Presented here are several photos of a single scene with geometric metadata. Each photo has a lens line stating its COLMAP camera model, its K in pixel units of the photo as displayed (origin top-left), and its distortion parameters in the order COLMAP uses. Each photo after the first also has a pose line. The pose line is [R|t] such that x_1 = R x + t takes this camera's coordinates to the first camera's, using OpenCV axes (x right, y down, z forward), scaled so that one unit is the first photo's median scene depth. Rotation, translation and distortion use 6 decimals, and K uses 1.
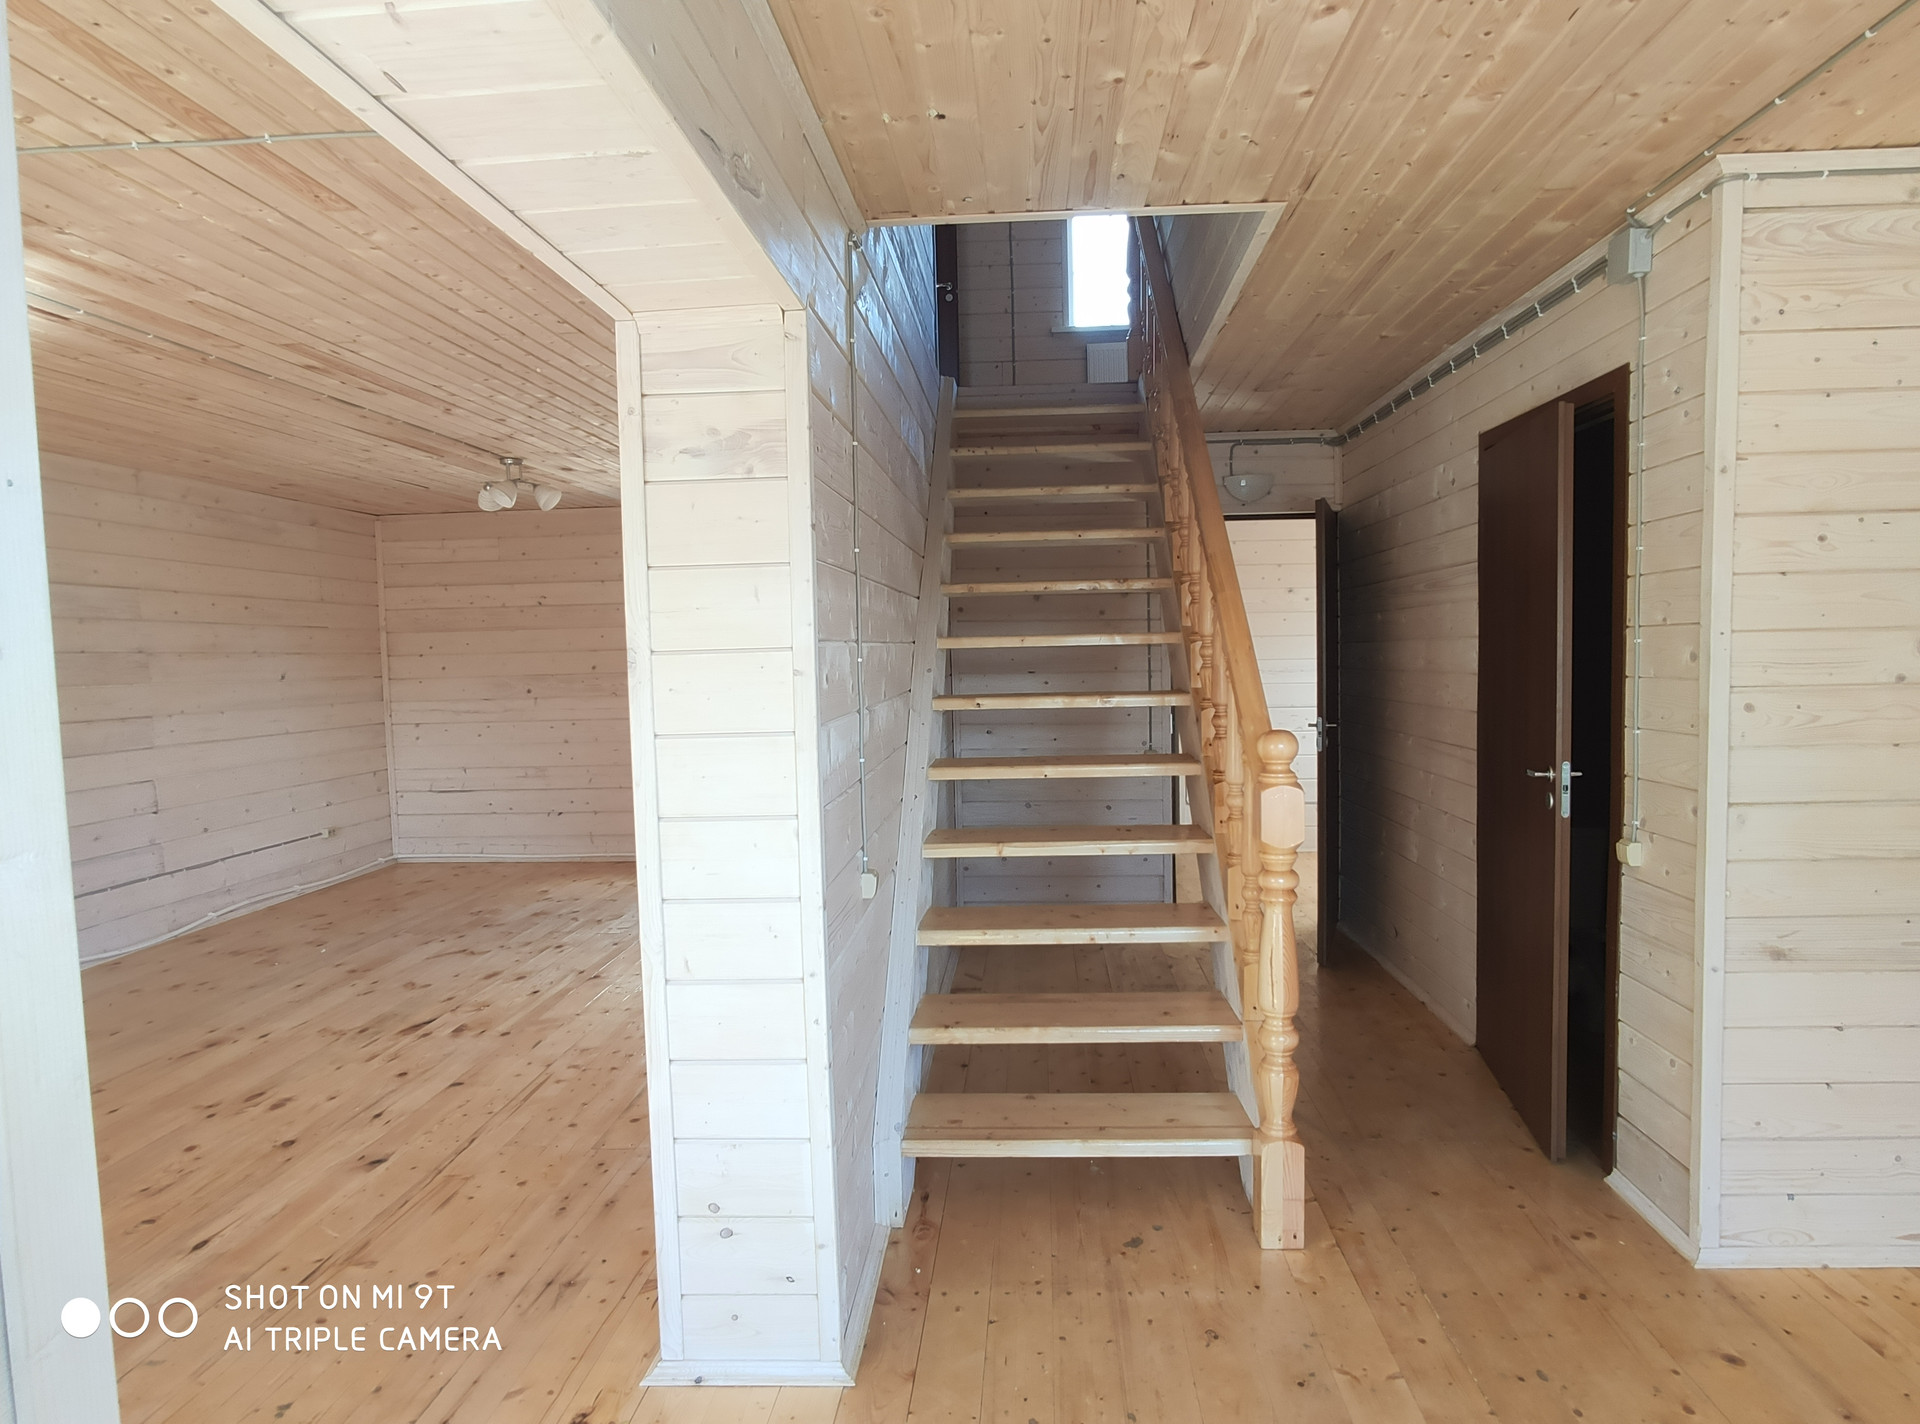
lens RADIAL K [[1111.9, 0, 976.1], [0, 1111.9, 709.2], [0, 0, 1]] dist [-0.056389, 0.040415]
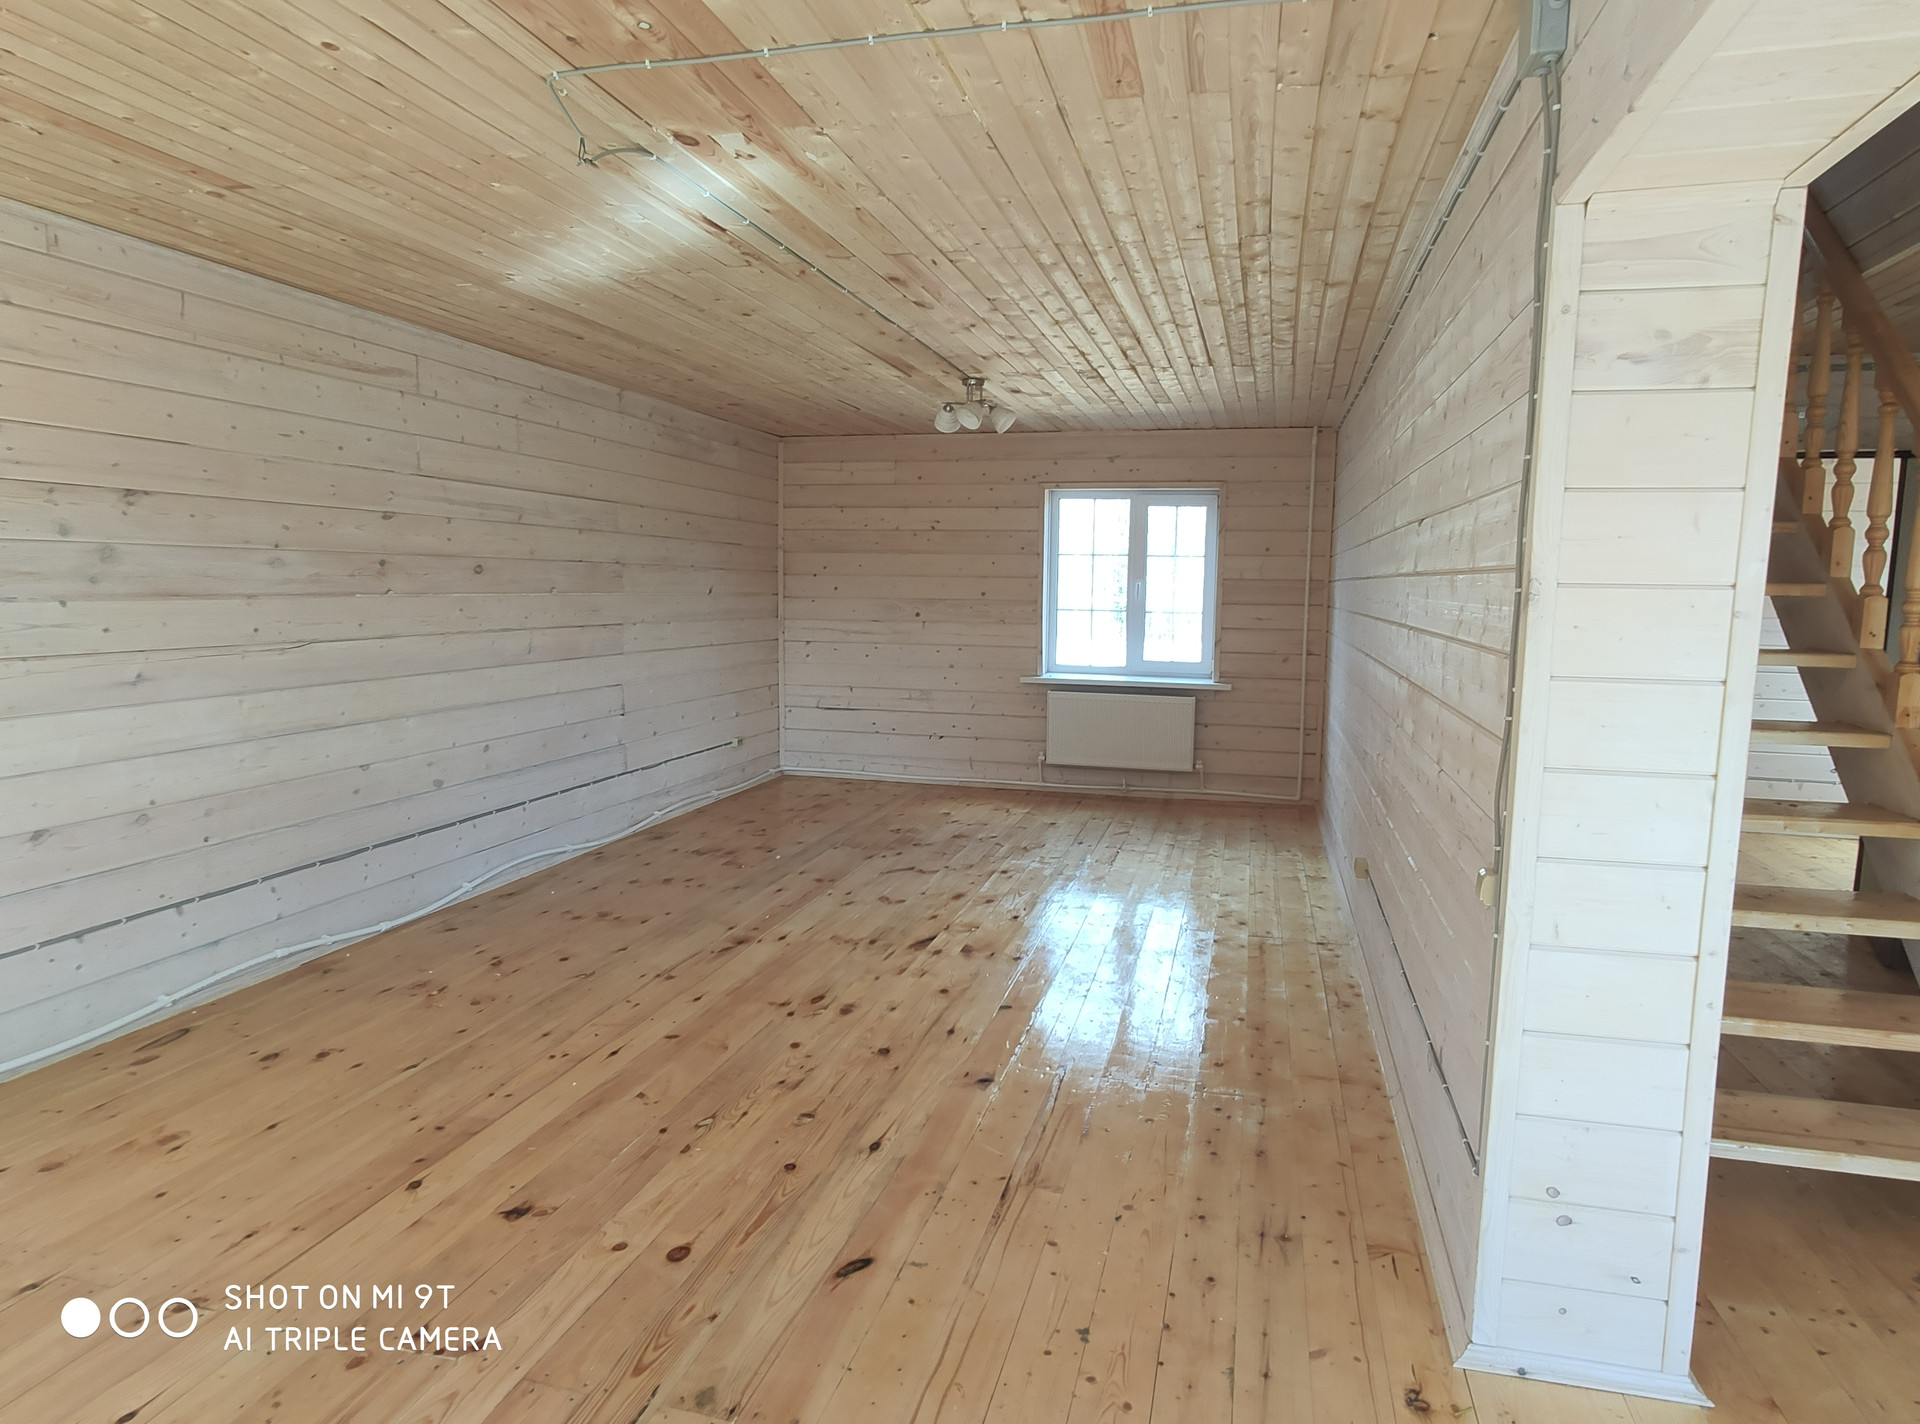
lens RADIAL K [[1111.9, 0, 976.1], [0, 1111.9, 709.2], [0, 0, 1]] dist [-0.056389, 0.040415]
pose [[0.979775, 0.059055, -0.191190, -0.238994], [-0.048070, 0.996943, 0.061593, 0.007326], [0.194242, -0.051157, 0.979619, 0.012754]]
